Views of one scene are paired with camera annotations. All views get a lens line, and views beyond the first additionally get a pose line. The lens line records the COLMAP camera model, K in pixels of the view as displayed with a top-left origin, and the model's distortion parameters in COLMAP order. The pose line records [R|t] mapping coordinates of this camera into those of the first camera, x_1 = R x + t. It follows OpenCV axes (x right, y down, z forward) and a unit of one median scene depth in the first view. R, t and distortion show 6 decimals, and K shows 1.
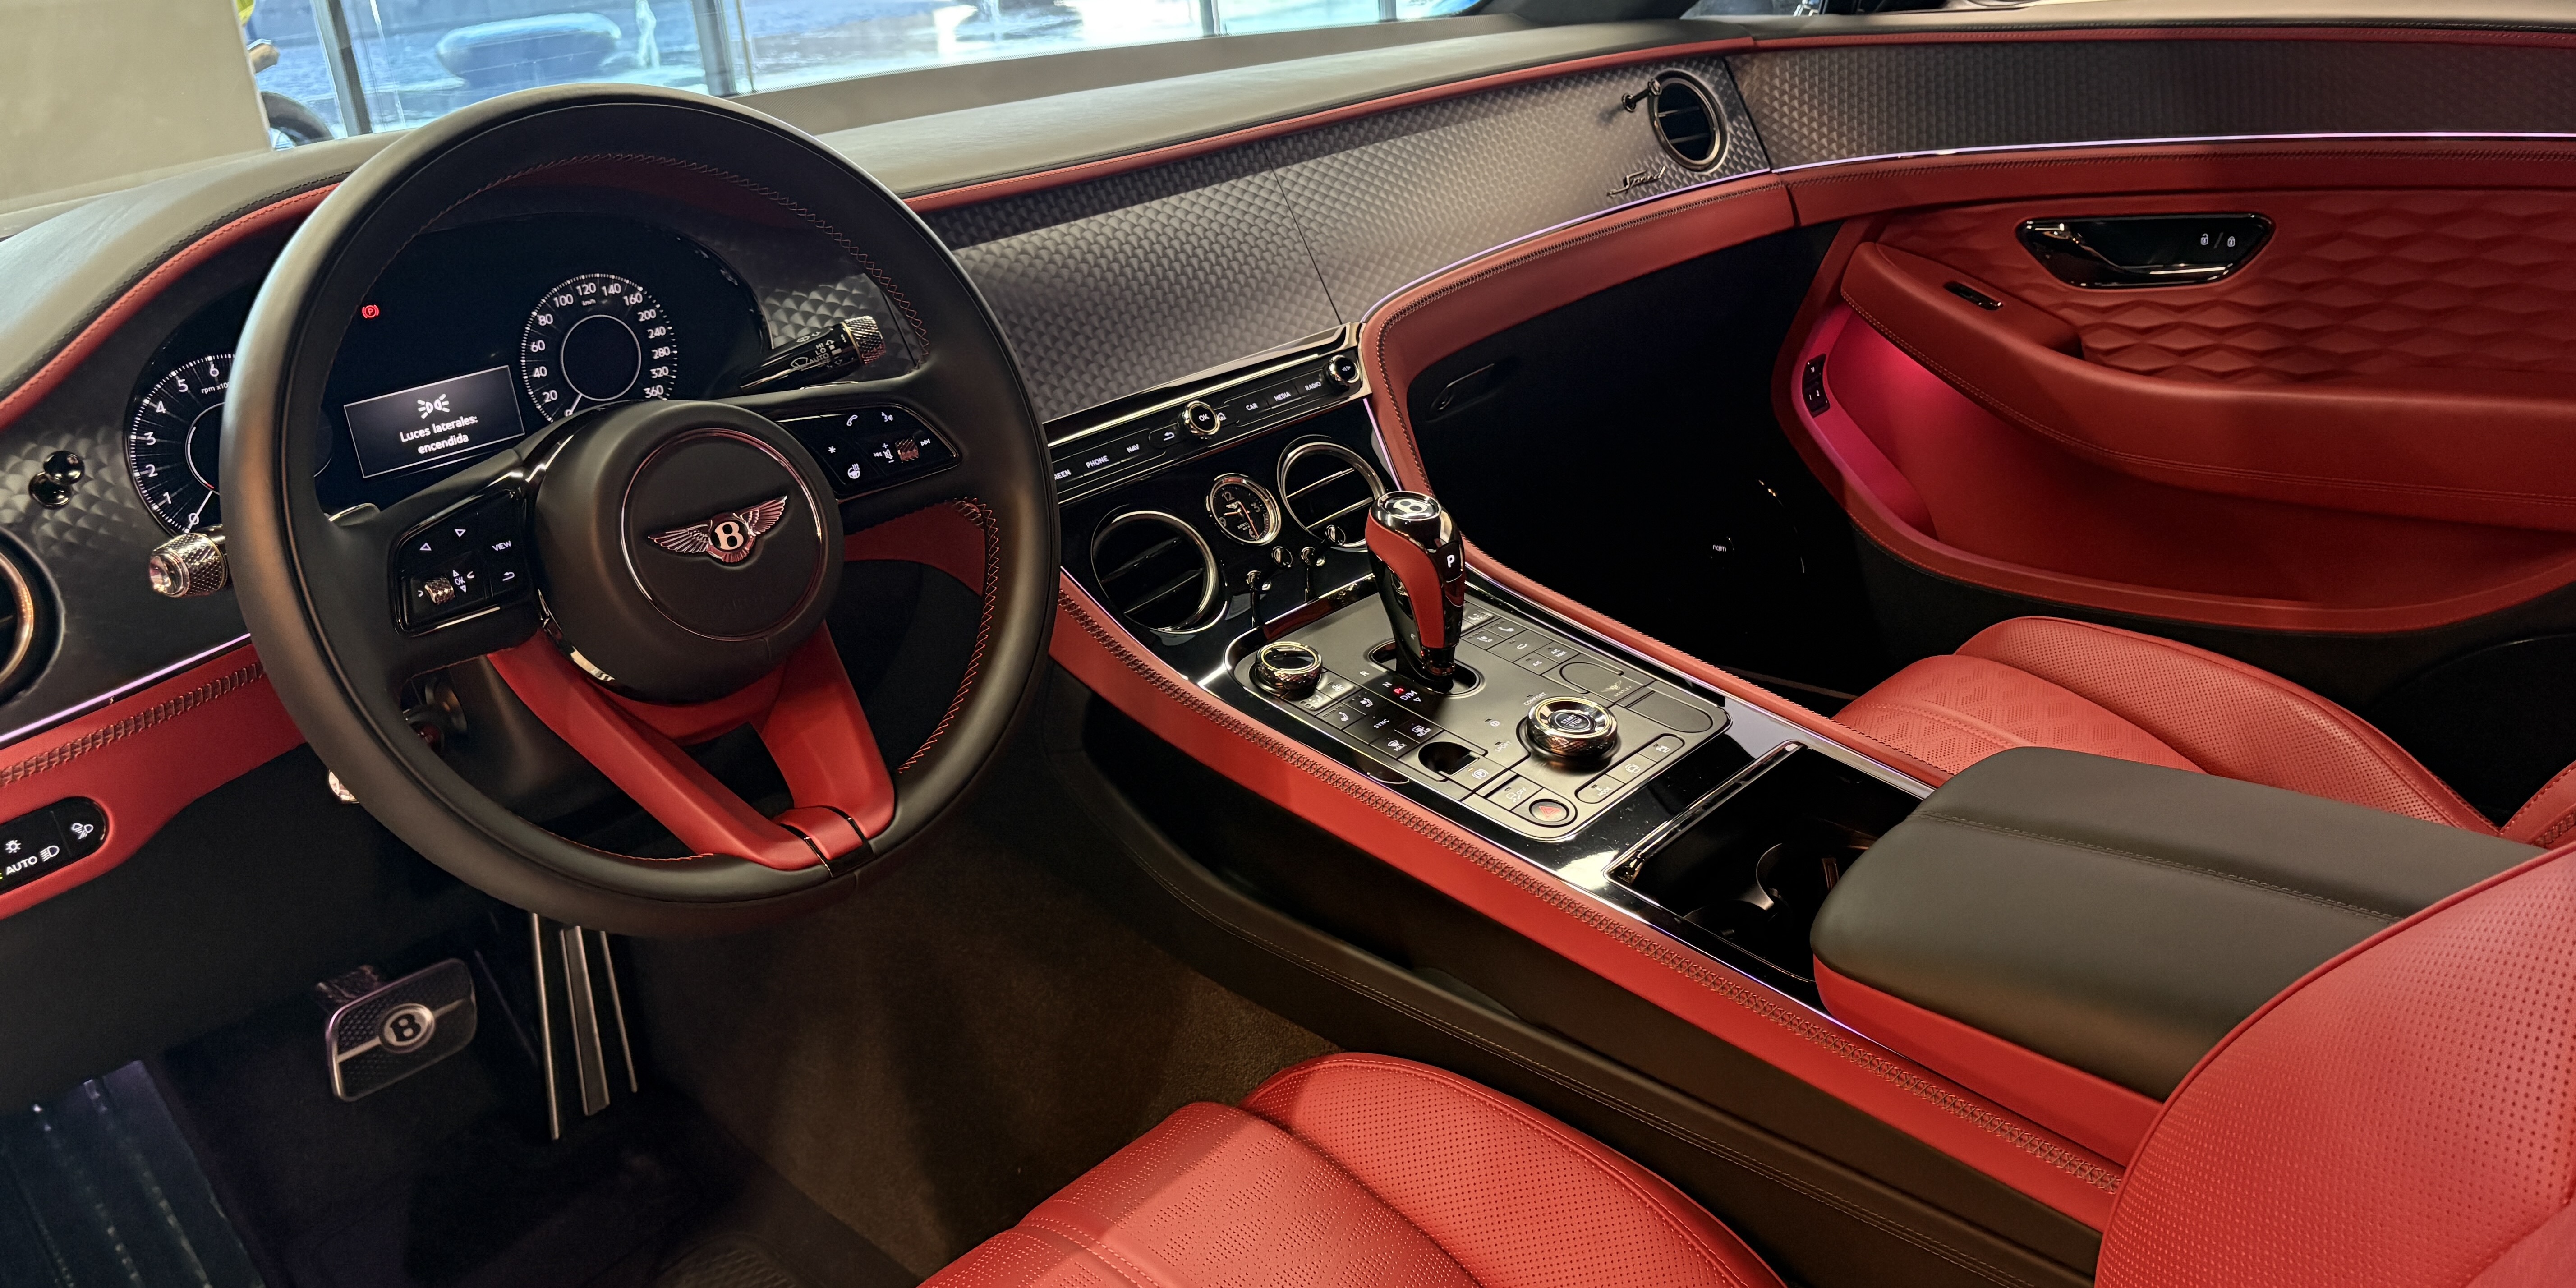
lens RADIAL K [[1955.3, 0, 1304.6], [0, 1955.3, 509.2], [0, 0, 1]] dist [0.037283, -0.040307]
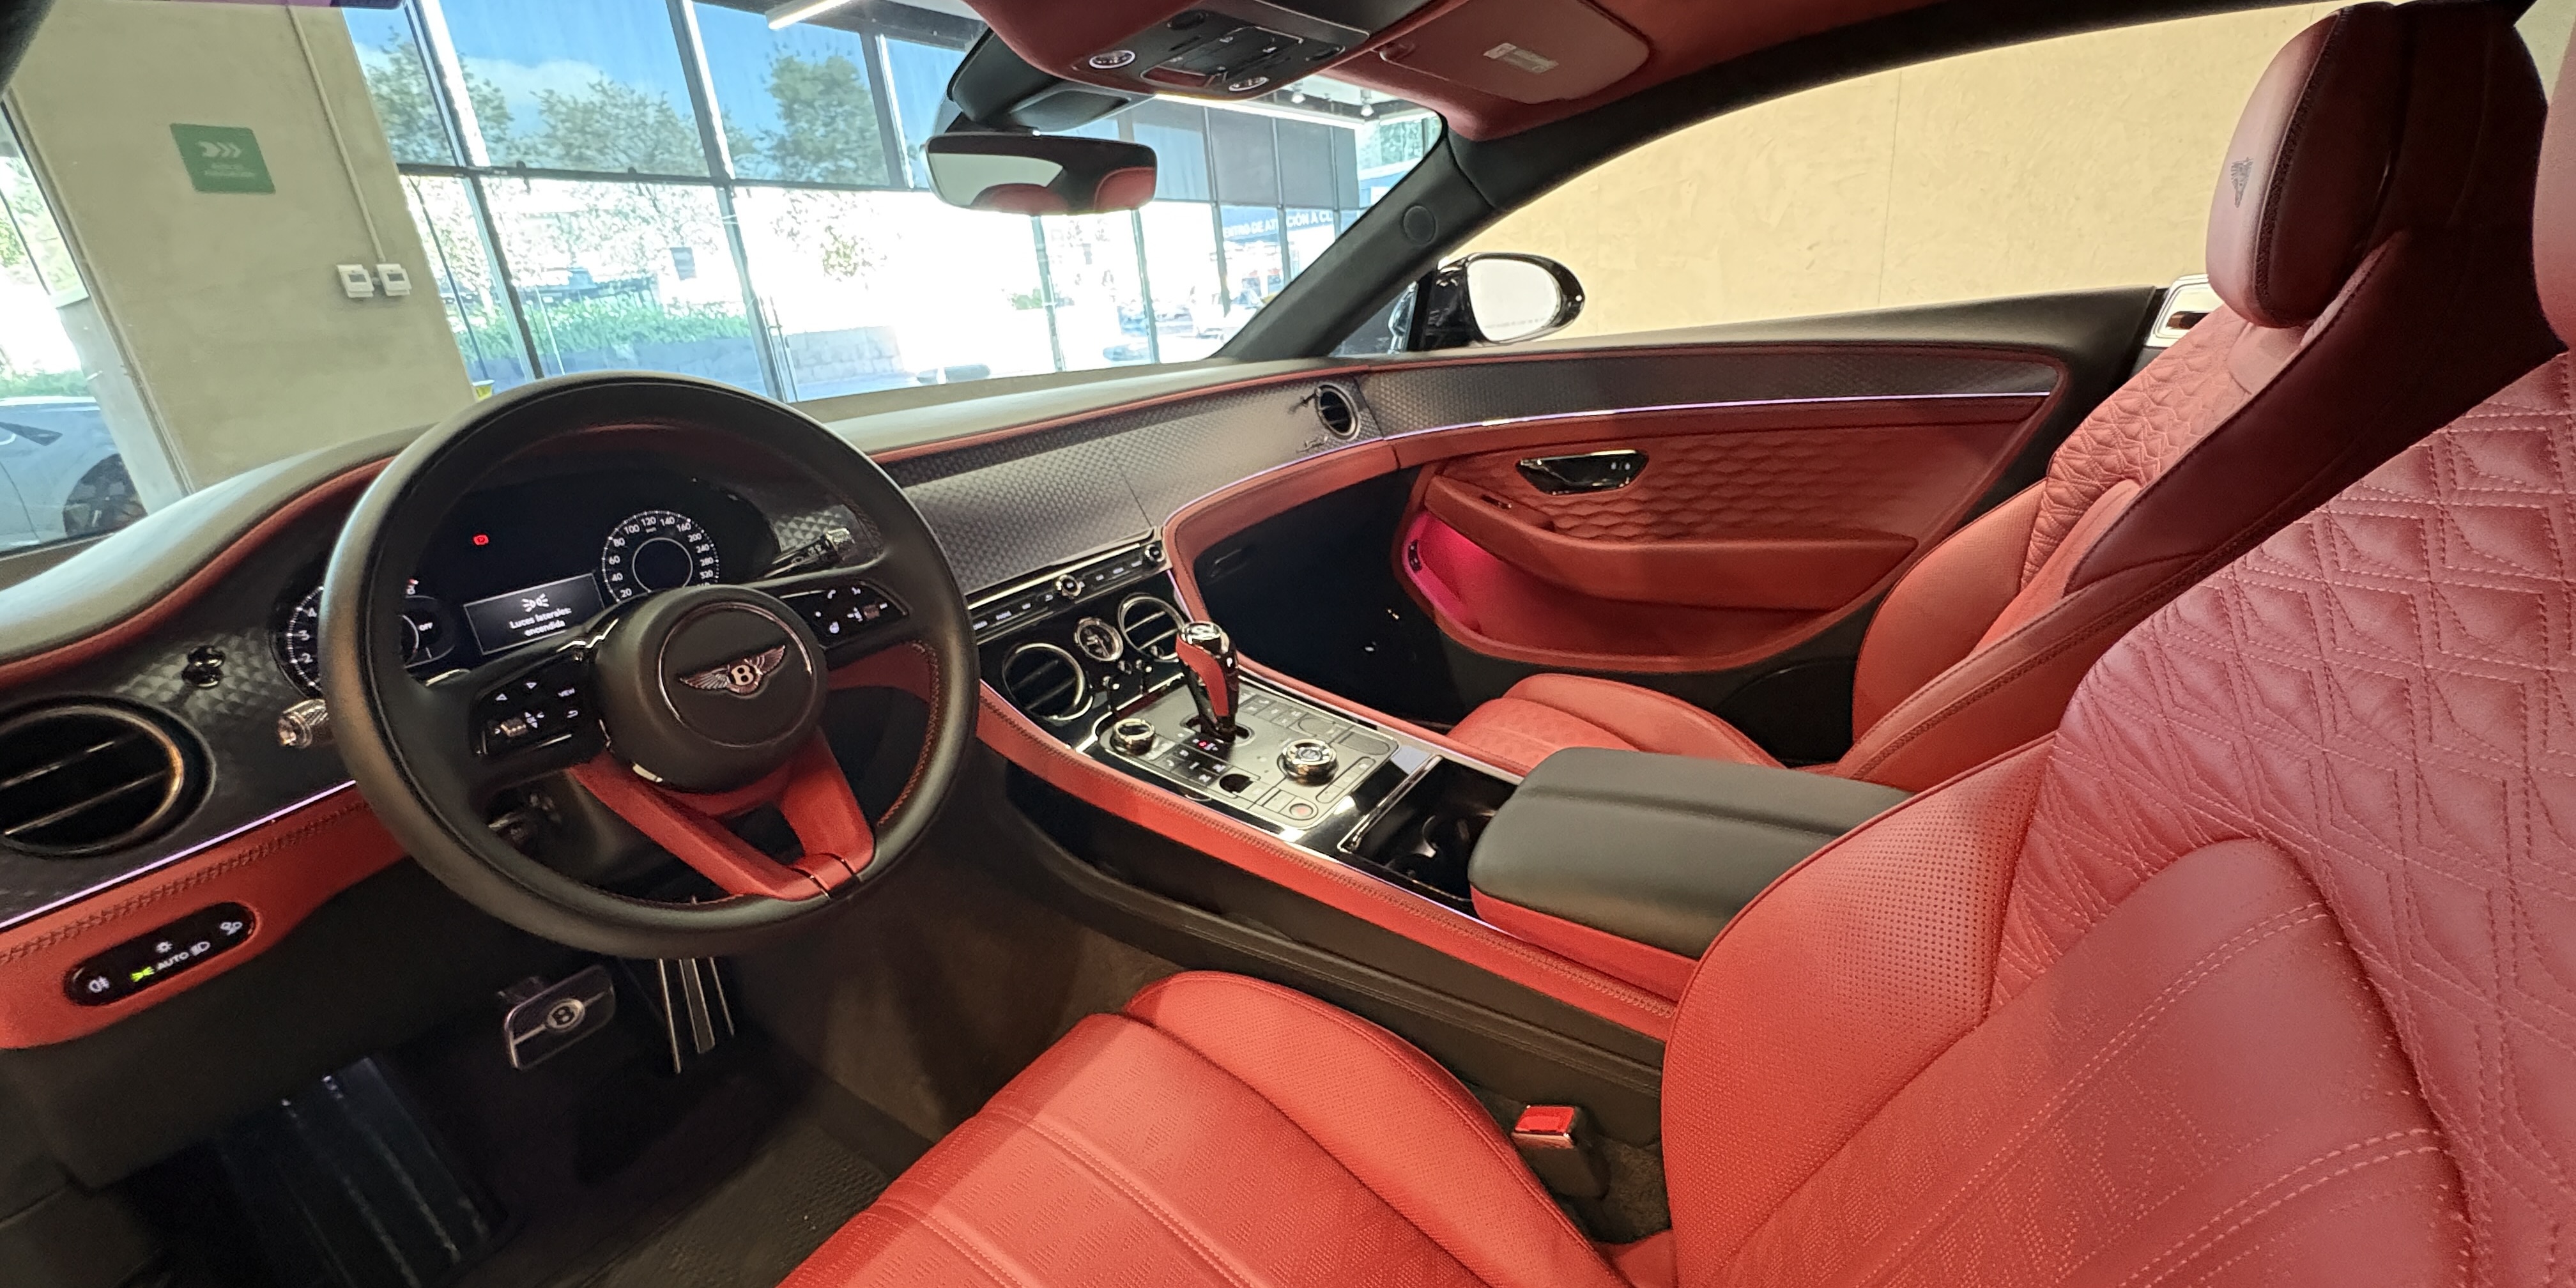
lens RADIAL K [[1022.8, 0, 1289.7], [0, 1022.8, 647.4], [0, 0, 1]] dist [-0.003092, -0.000113]
pose [[0.986154, -0.065108, 0.152517, -0.005129], [0.064536, 0.997877, 0.008702, 0.009885], [-0.152759, 0.001261, 0.988263, 0.148225]]
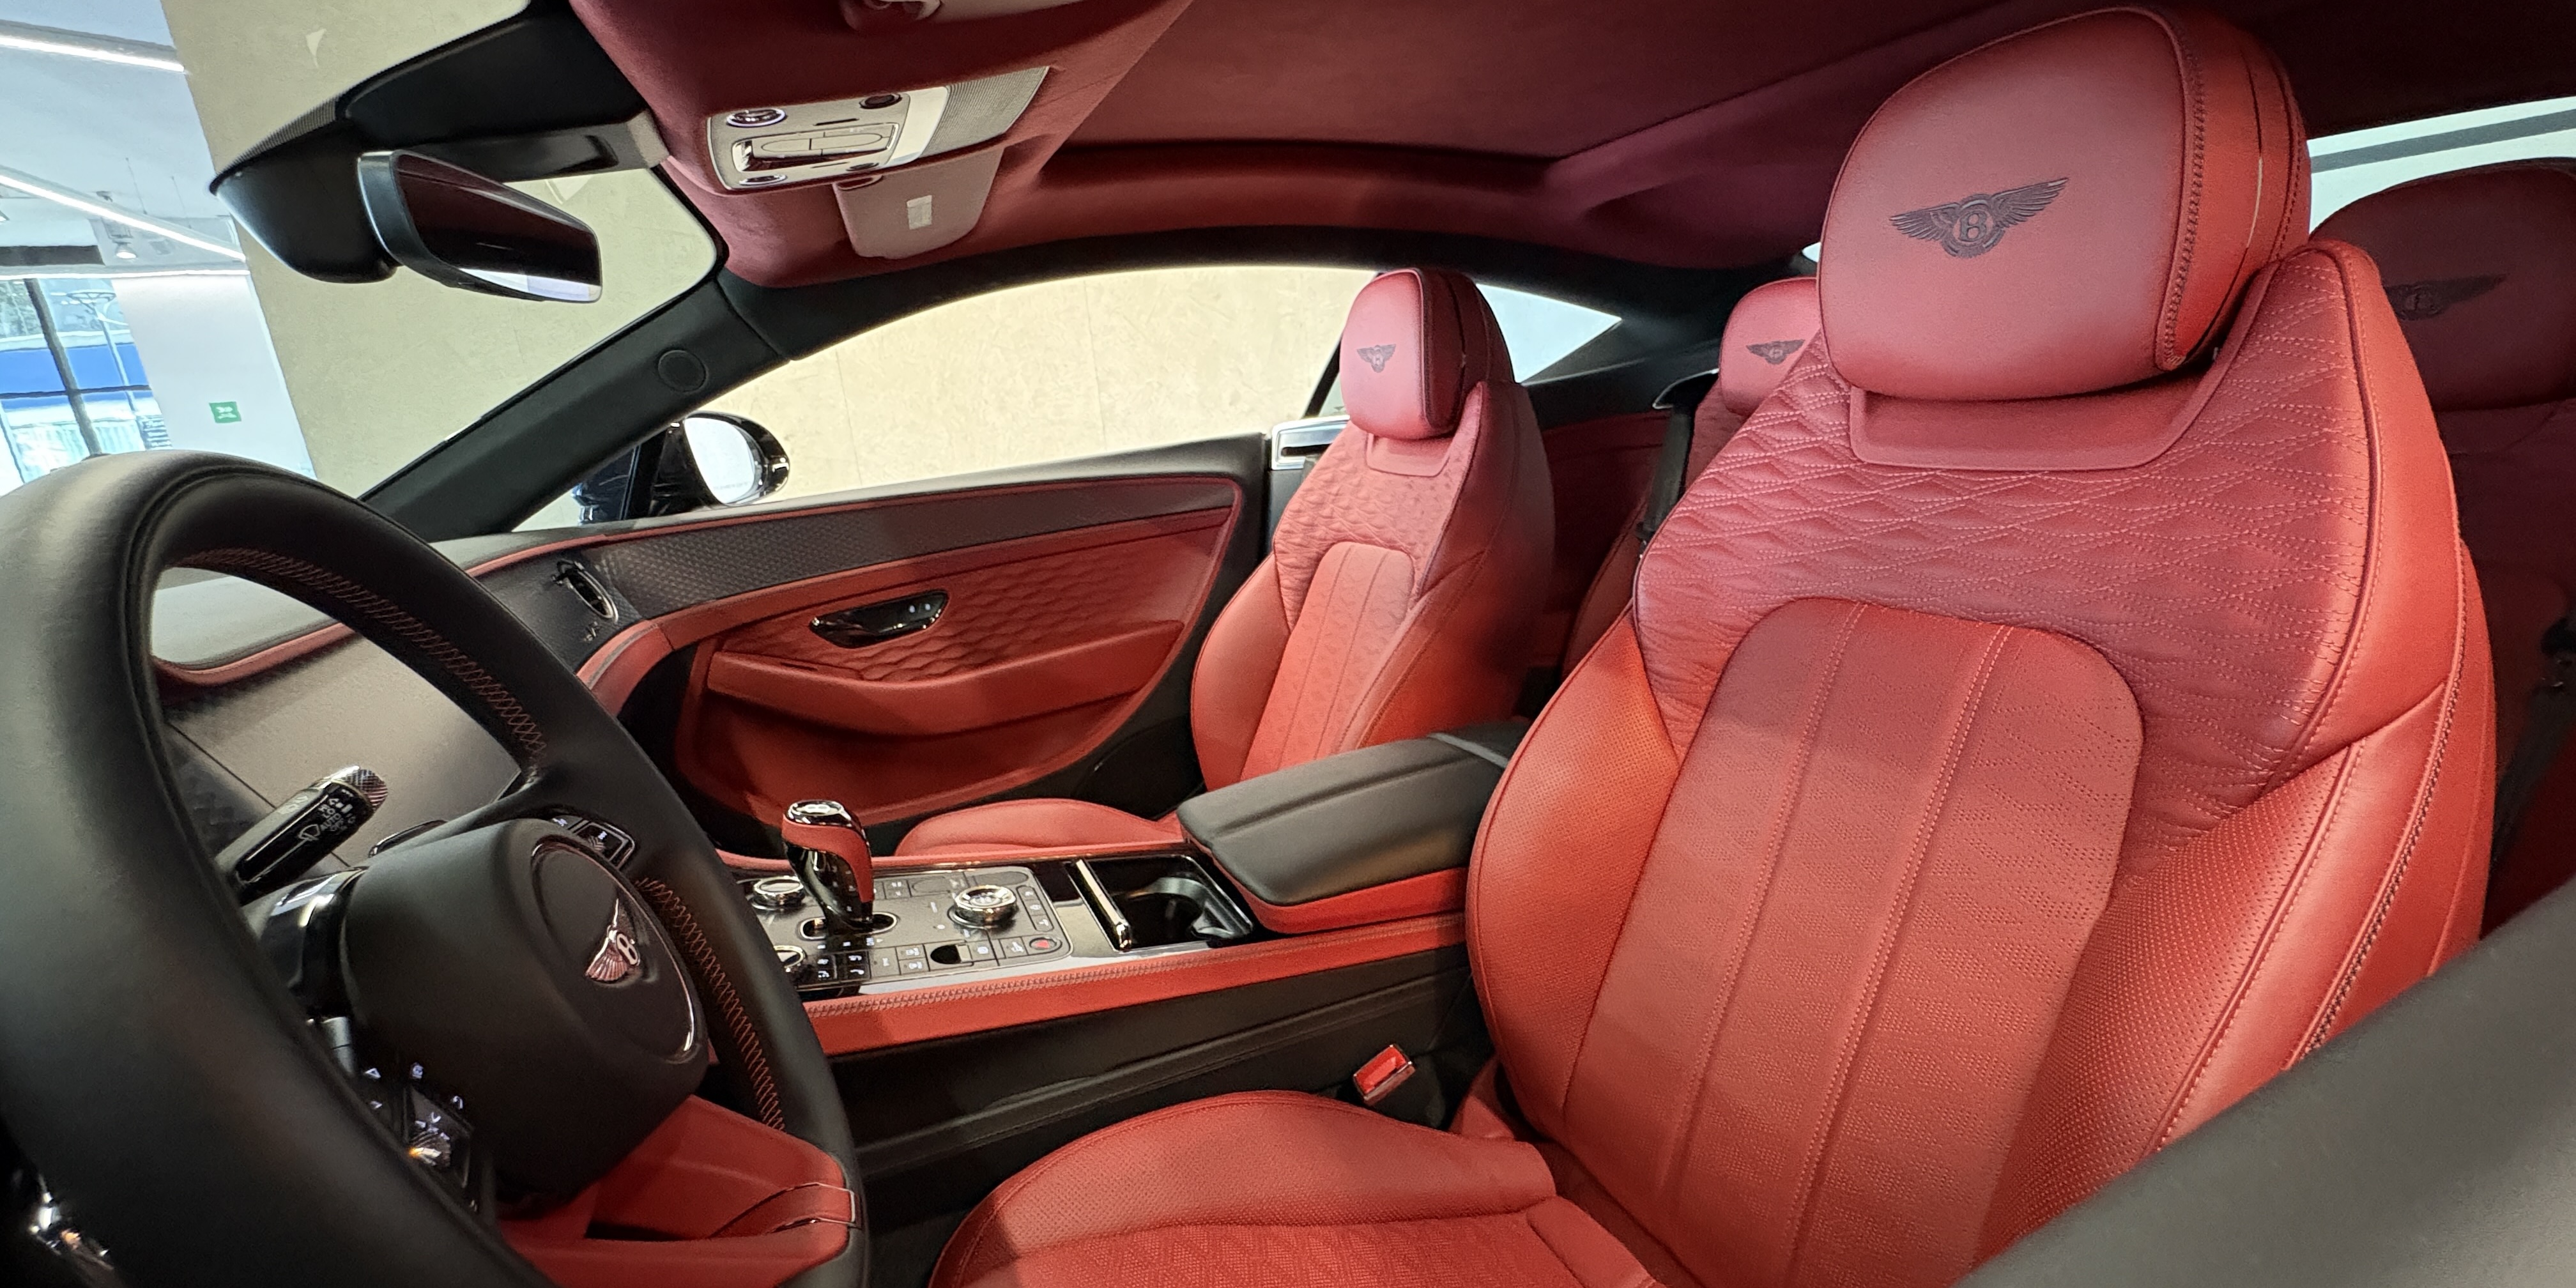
lens RADIAL K [[1022.8, 0, 1282.8], [0, 1022.8, 643.5], [0, 0, 1]] dist [-0.003092, -0.000113]
pose [[0.403728, -0.176048, 0.897781, -0.469329], [0.338398, 0.940451, 0.032239, -0.026103], [-0.849994, 0.290792, 0.439260, 0.436540]]
